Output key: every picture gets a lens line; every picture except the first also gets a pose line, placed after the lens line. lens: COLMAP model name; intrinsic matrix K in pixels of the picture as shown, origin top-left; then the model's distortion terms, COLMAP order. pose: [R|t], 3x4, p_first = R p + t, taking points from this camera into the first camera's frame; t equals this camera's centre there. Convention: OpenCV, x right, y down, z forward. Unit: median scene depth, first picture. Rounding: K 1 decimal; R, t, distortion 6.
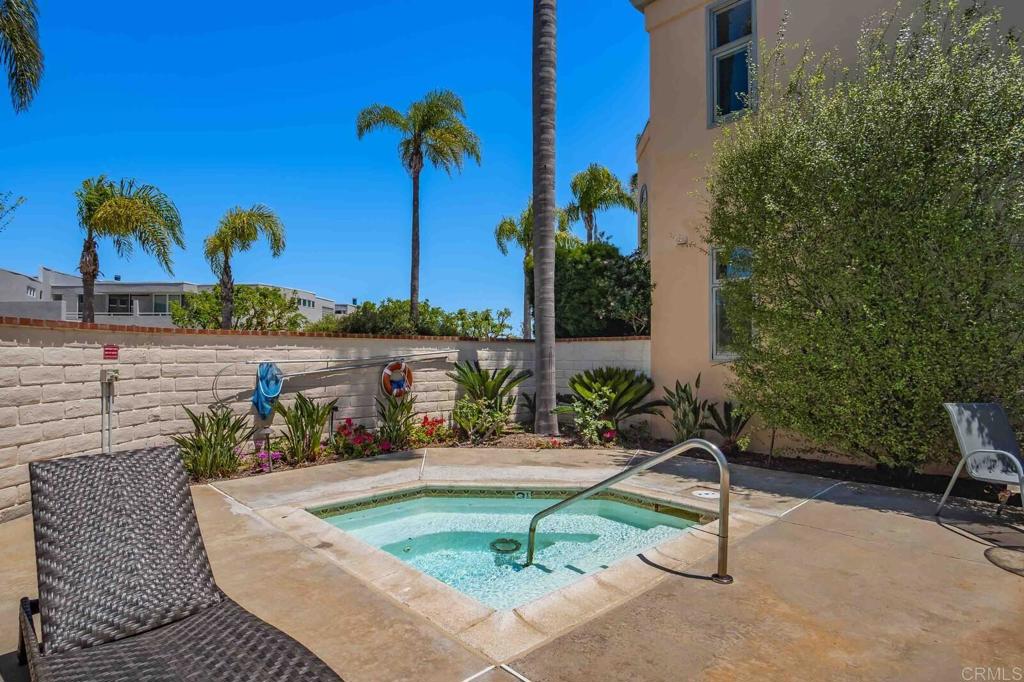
lens RADIAL K [[543.0, 0, 515.1], [0, 543.0, 345.5], [0, 0, 1]] dist [-0.021992, -0.000481]
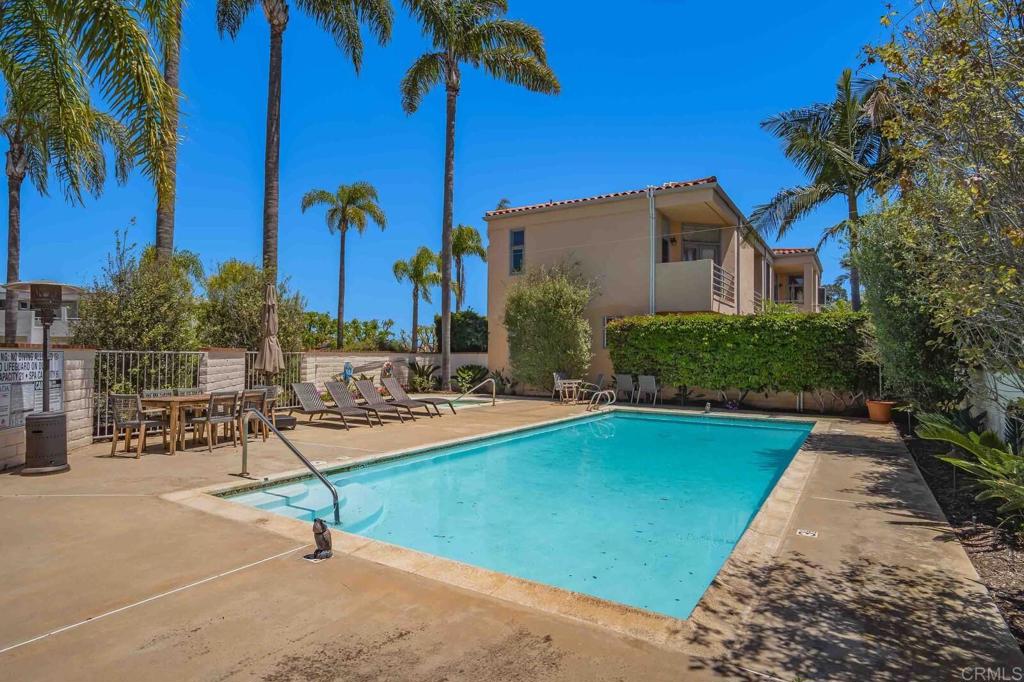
lens RADIAL K [[543.0, 0, 511.8], [0, 543.0, 344.6], [0, 0, 1]] dist [-0.021992, -0.000481]
pose [[0.969546, 0.011772, 0.244624, -0.262179], [-0.011373, 0.999931, -0.003046, -0.046396], [-0.244643, 0.000171, 0.969613, -1.483269]]
